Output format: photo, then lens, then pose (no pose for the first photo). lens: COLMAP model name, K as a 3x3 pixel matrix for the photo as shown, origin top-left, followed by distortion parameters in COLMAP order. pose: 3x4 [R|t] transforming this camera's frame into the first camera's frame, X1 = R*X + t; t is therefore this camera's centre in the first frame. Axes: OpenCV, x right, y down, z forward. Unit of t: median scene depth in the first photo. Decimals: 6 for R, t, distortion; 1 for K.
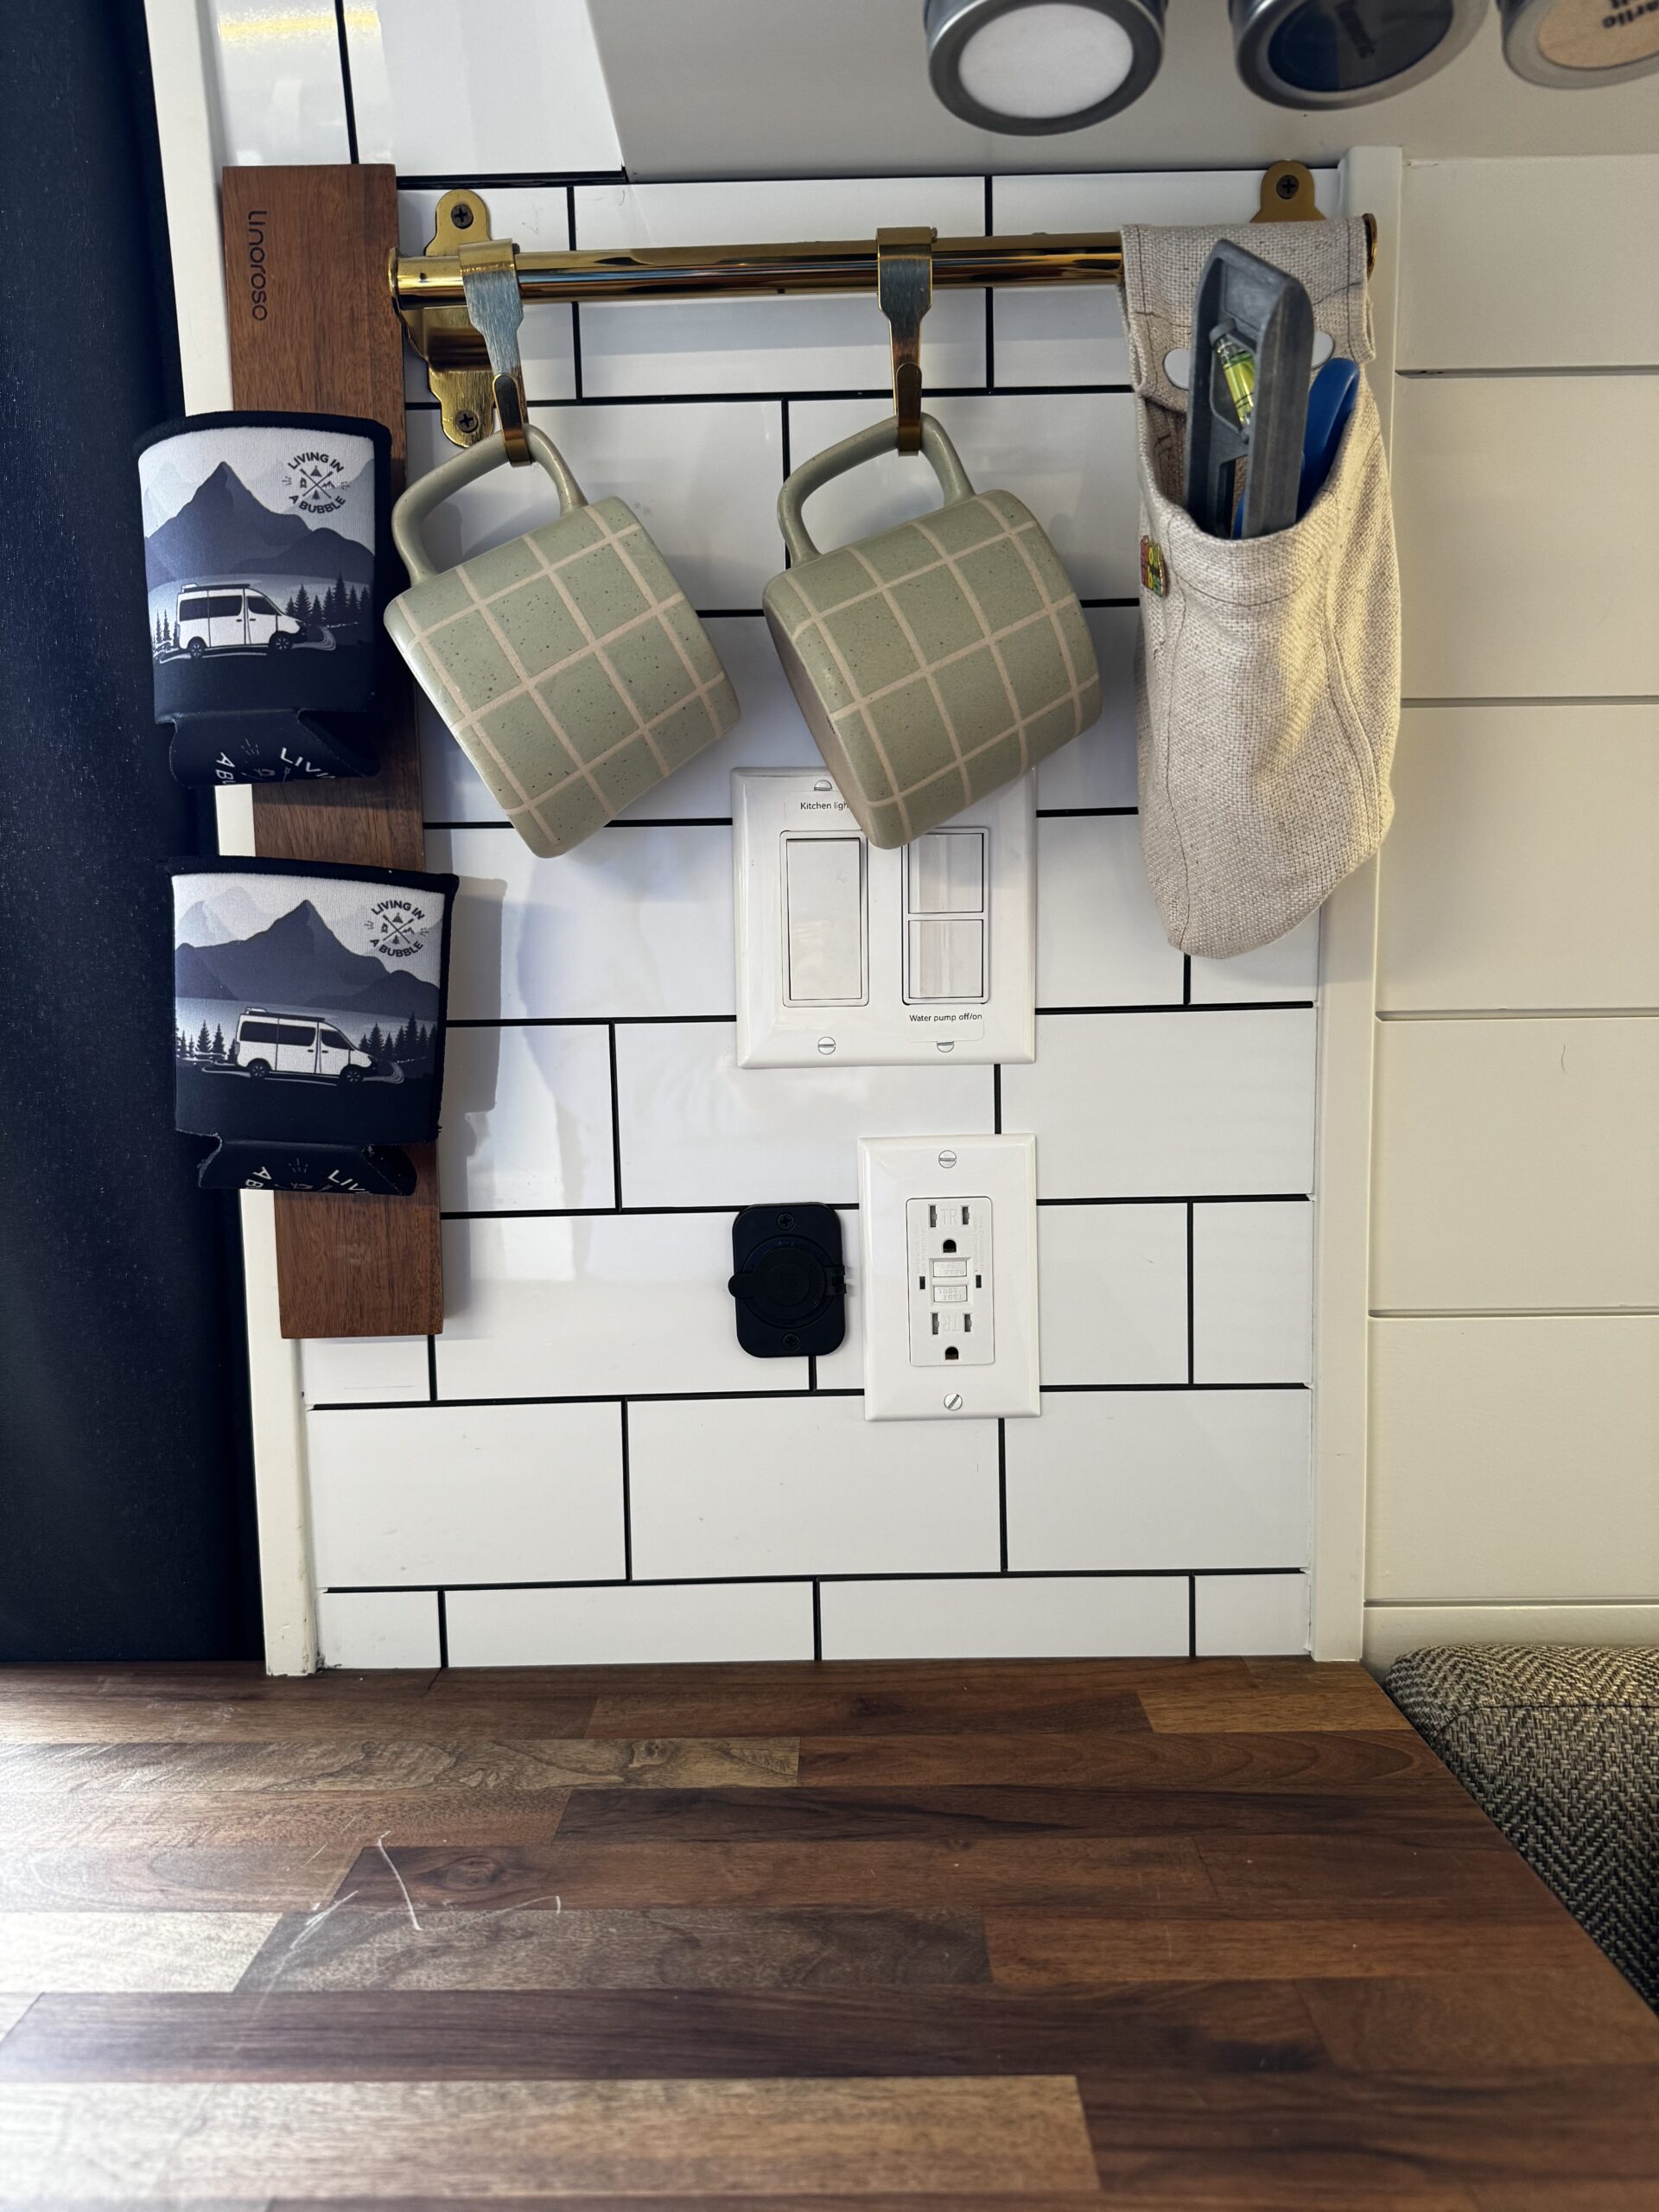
lens RADIAL K [[1580.2, 0, 900.0], [0, 1580.2, 1103.4], [0, 0, 1]] dist [0.106610, -0.198301]
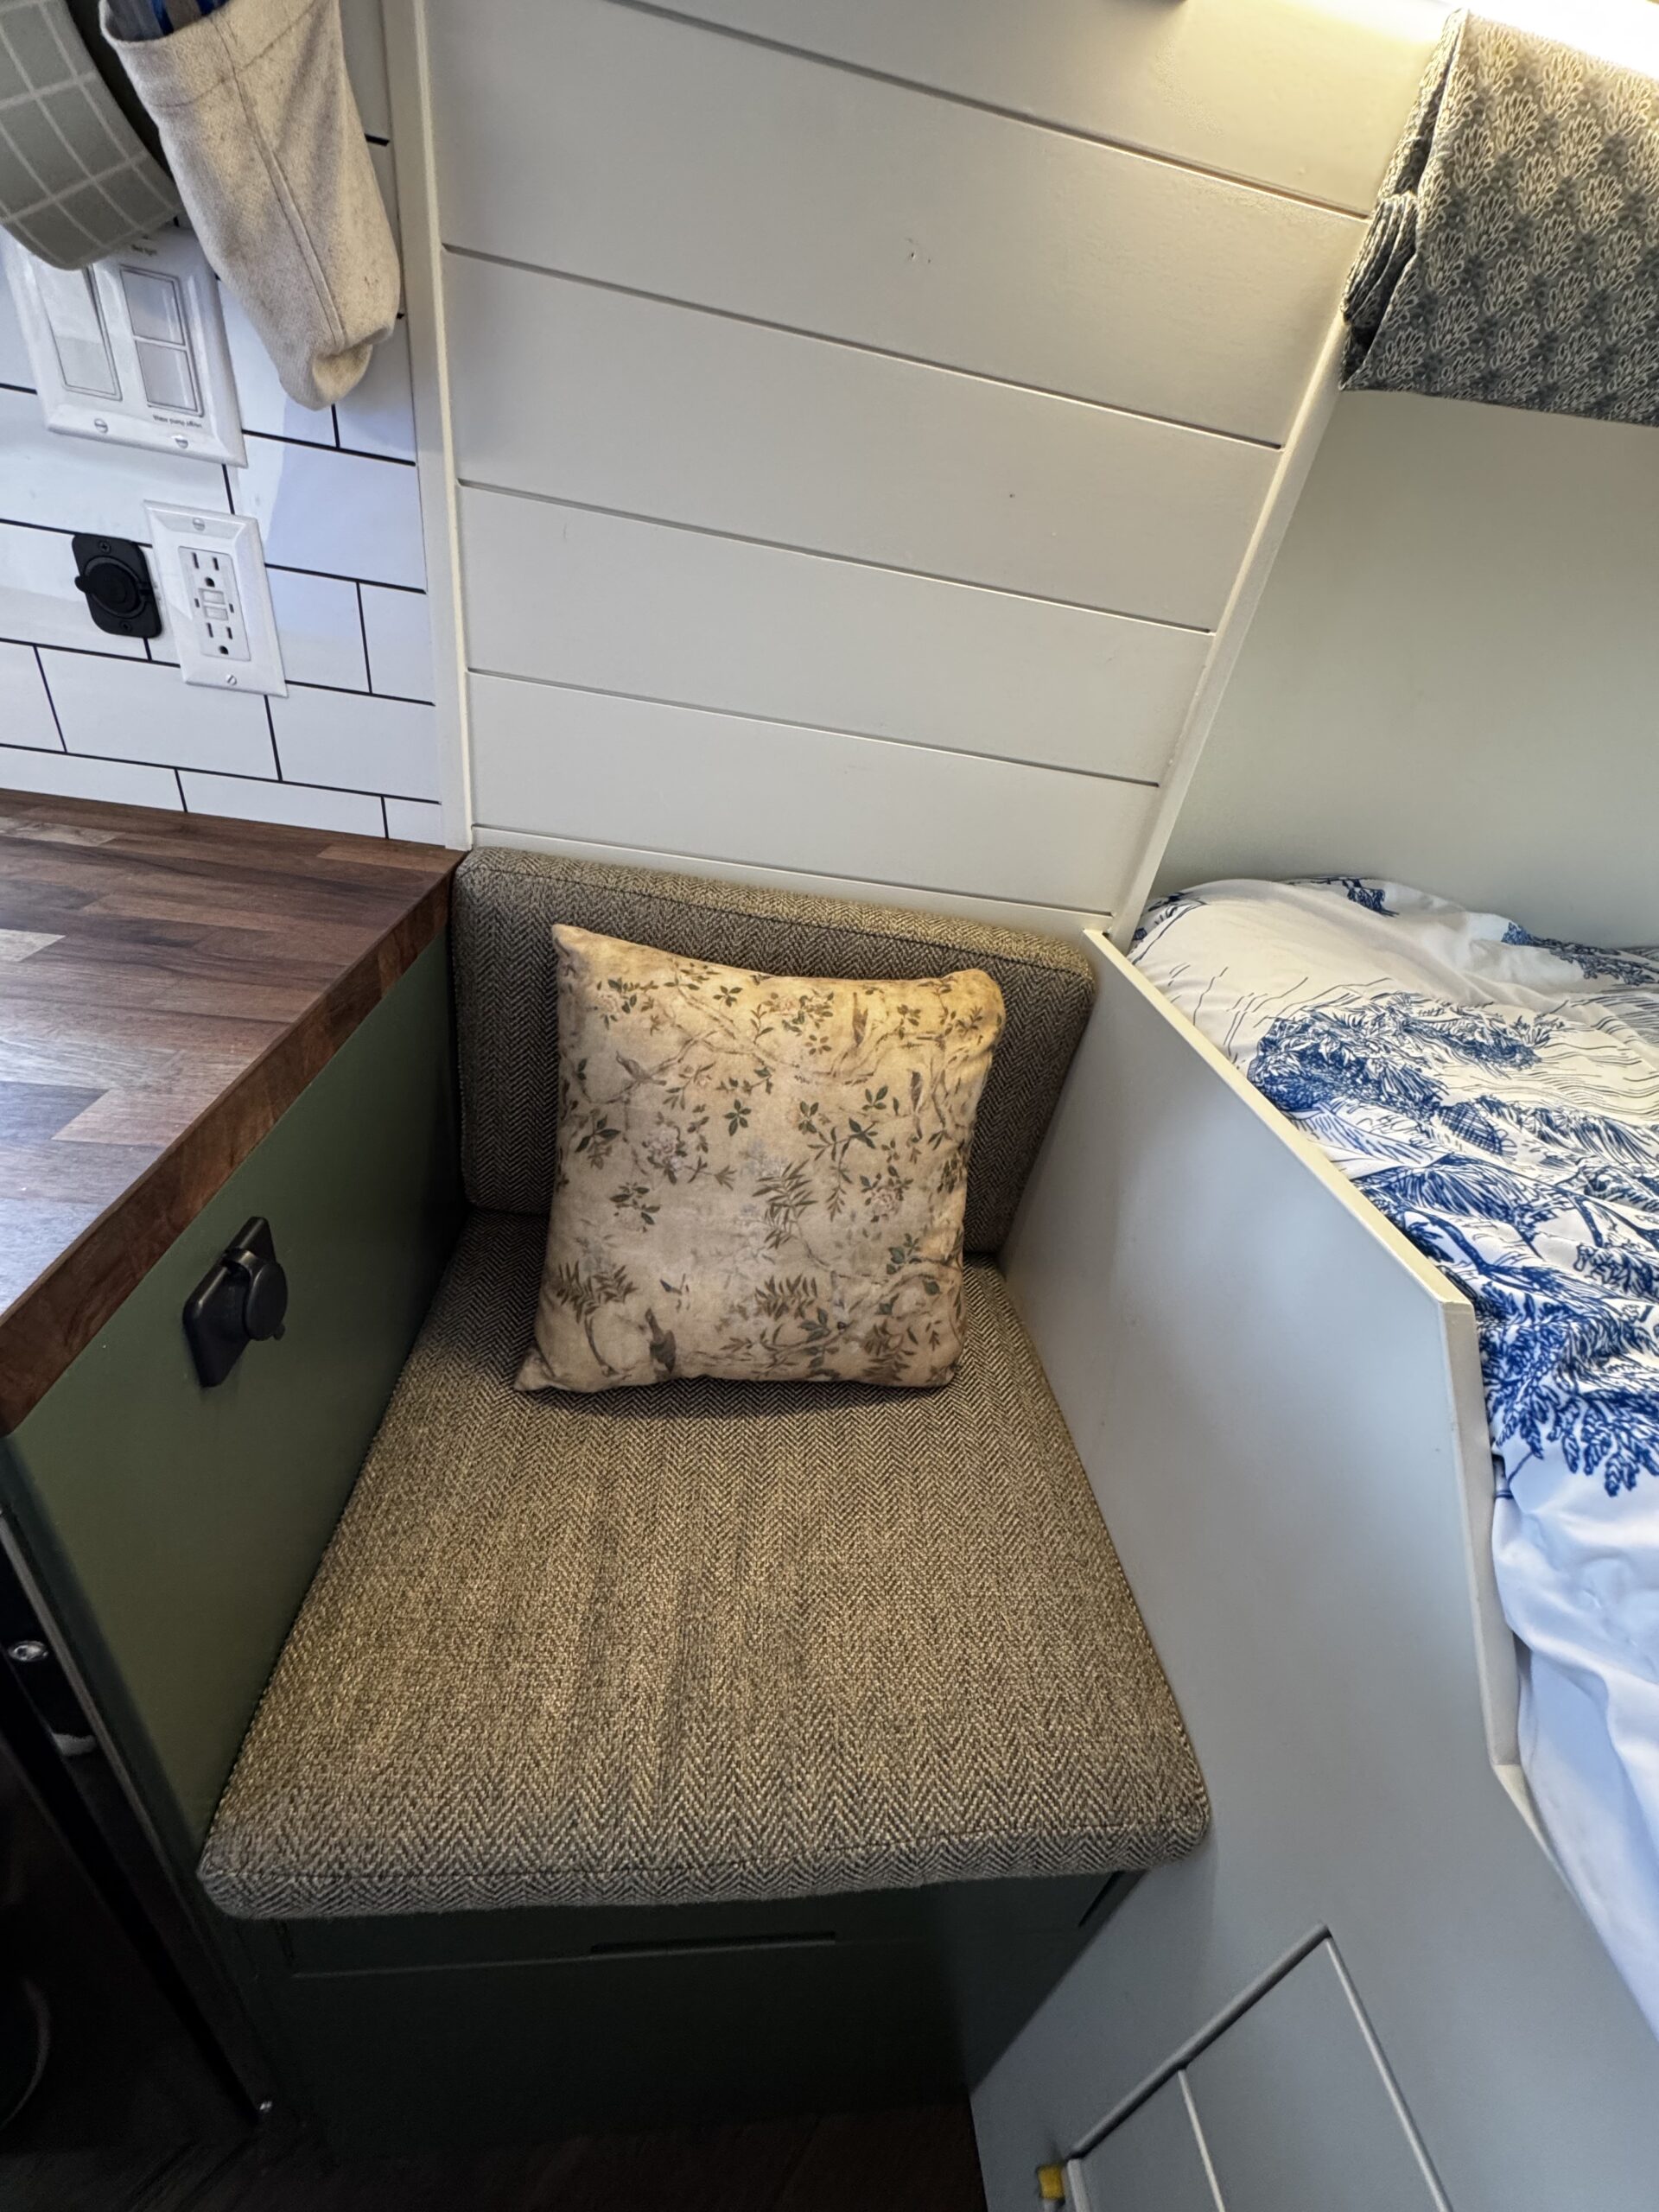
lens RADIAL K [[883.6, 0, 838.1], [0, 883.6, 1105.4], [0, 0, 1]] dist [-0.001932, 0.000141]
pose [[0.978226, 0.098792, 0.182520, 0.600319], [-0.175282, 0.864169, 0.471686, 0.007299], [-0.111130, -0.493409, 0.862669, -0.220399]]
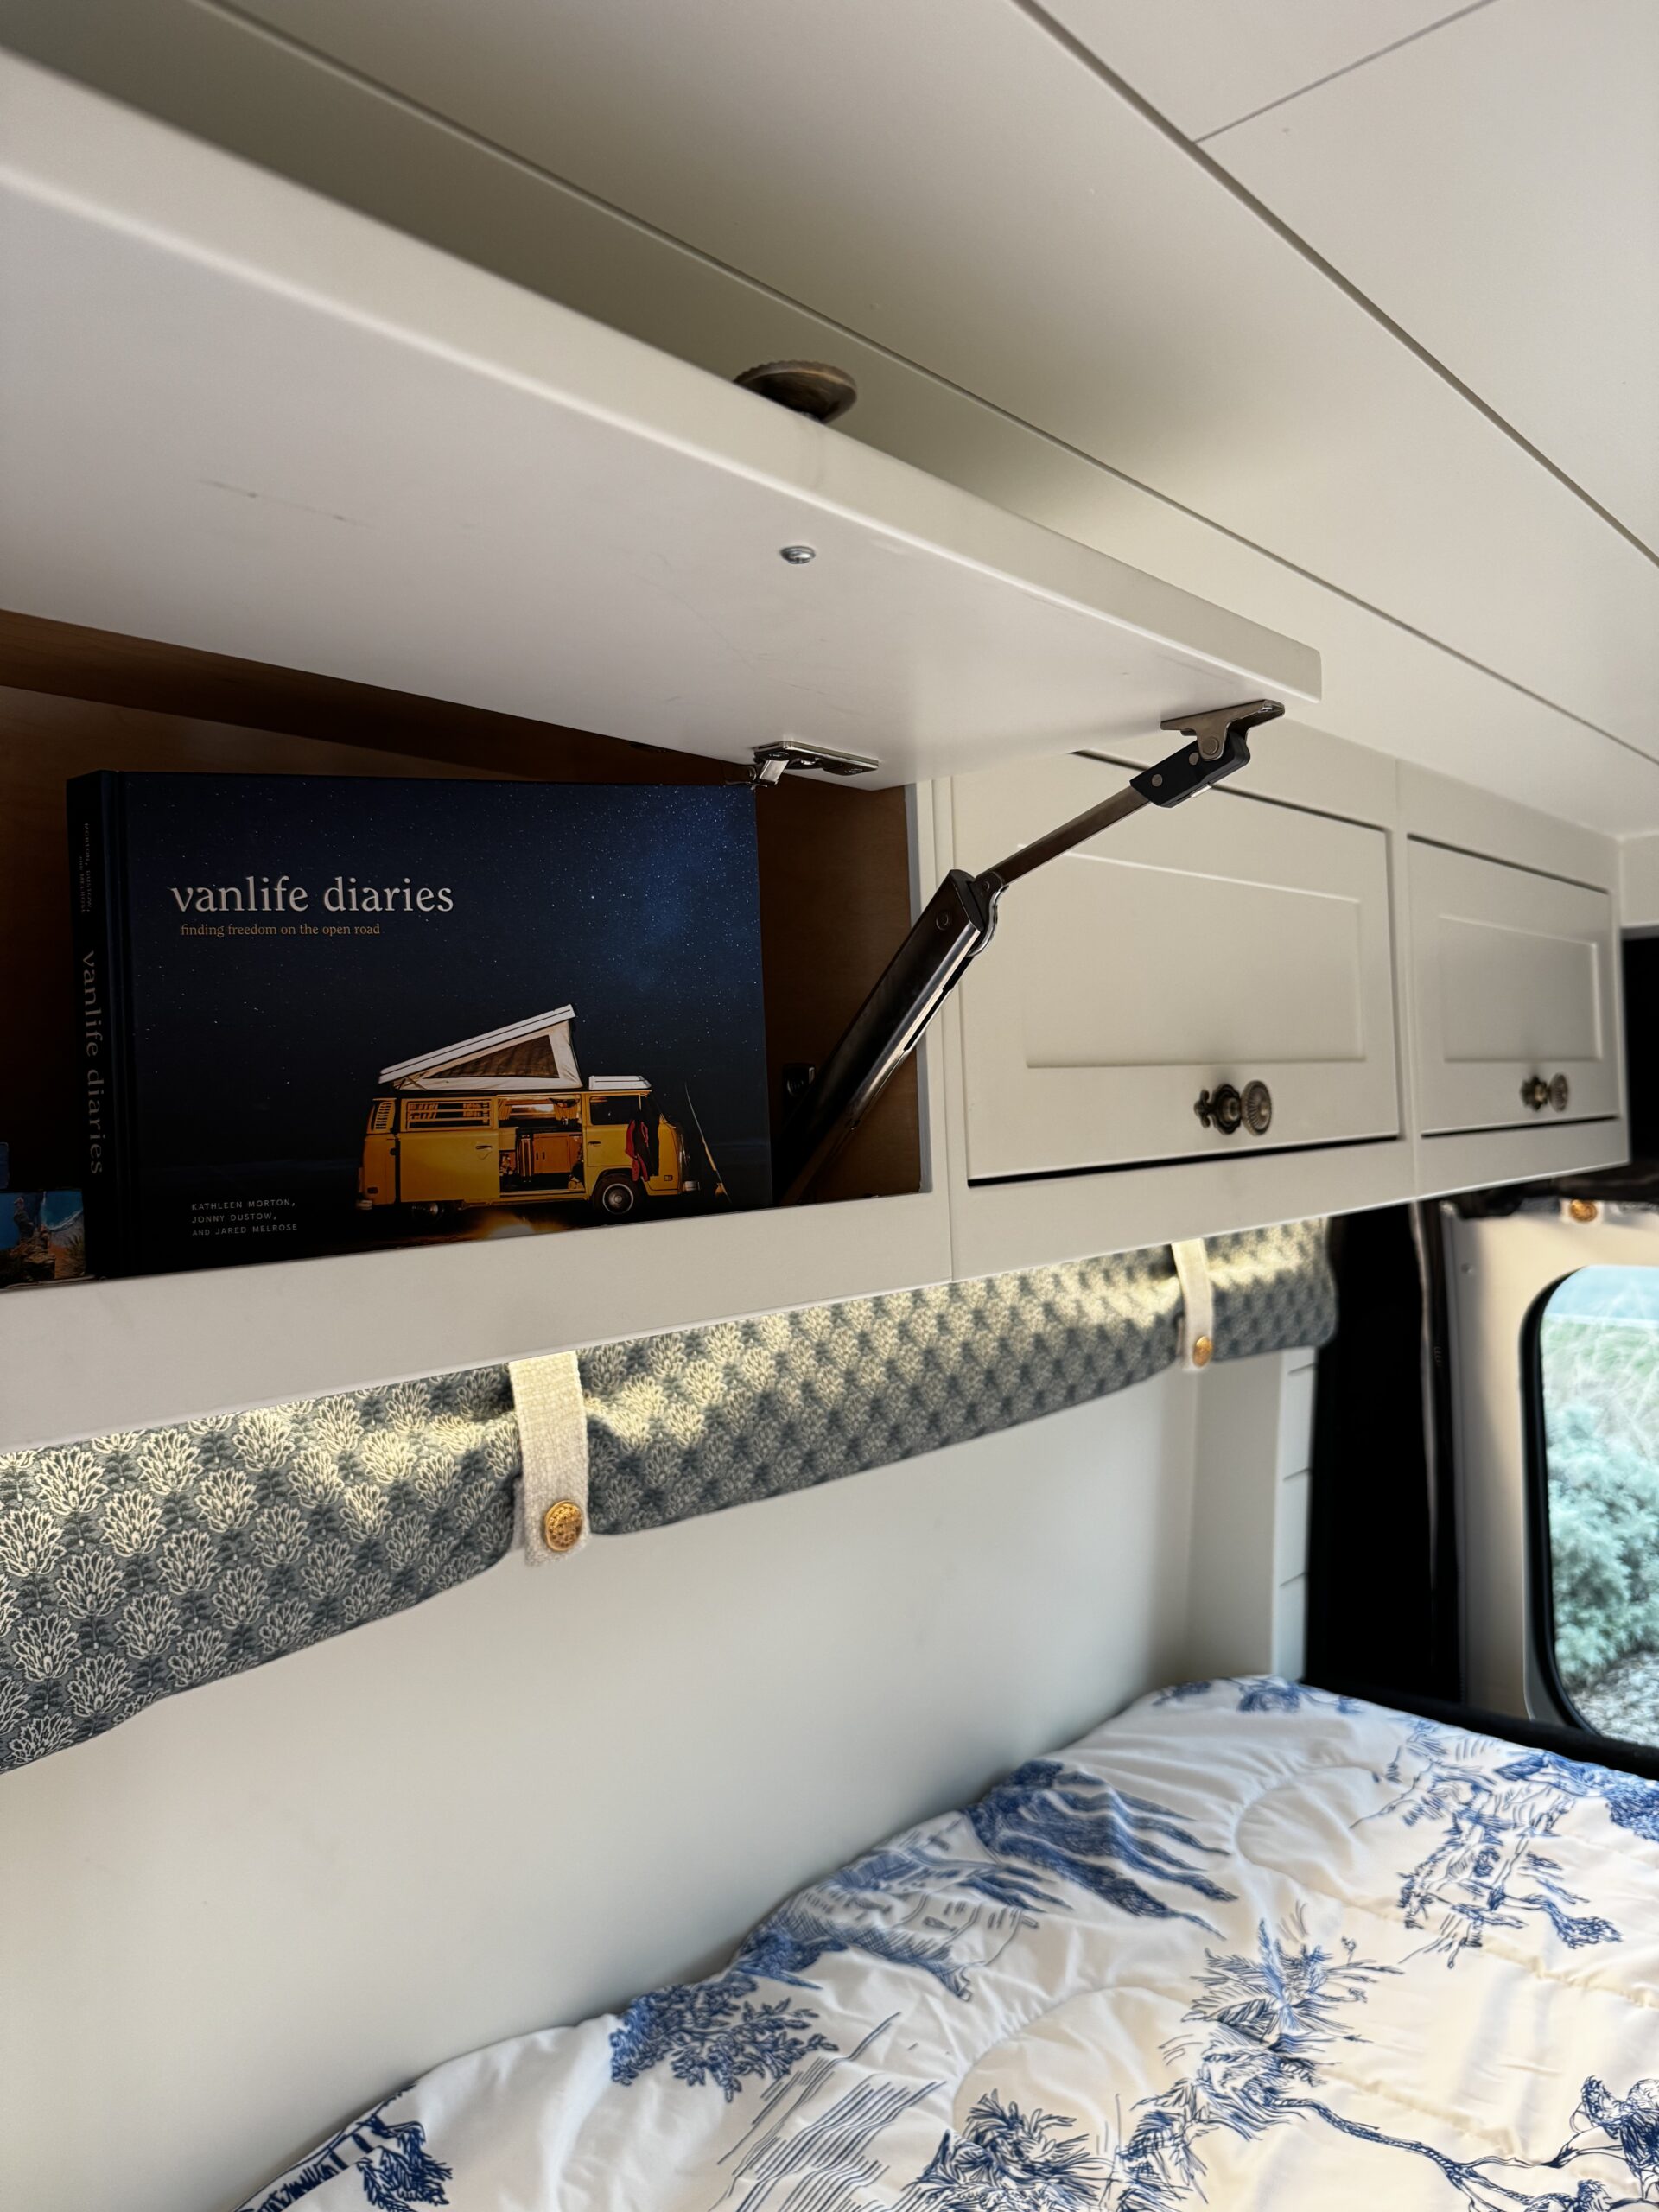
lens RADIAL K [[1595.1, 0, 831.5], [0, 1595.1, 1127.3], [0, 0, 1]] dist [0.005973, 0.000316]
pose [[0.649589, -0.019464, 0.760036, 0.771964], [0.036254, 0.999328, -0.005393, -0.721486], [-0.759420, 0.031057, 0.649859, -0.279282]]
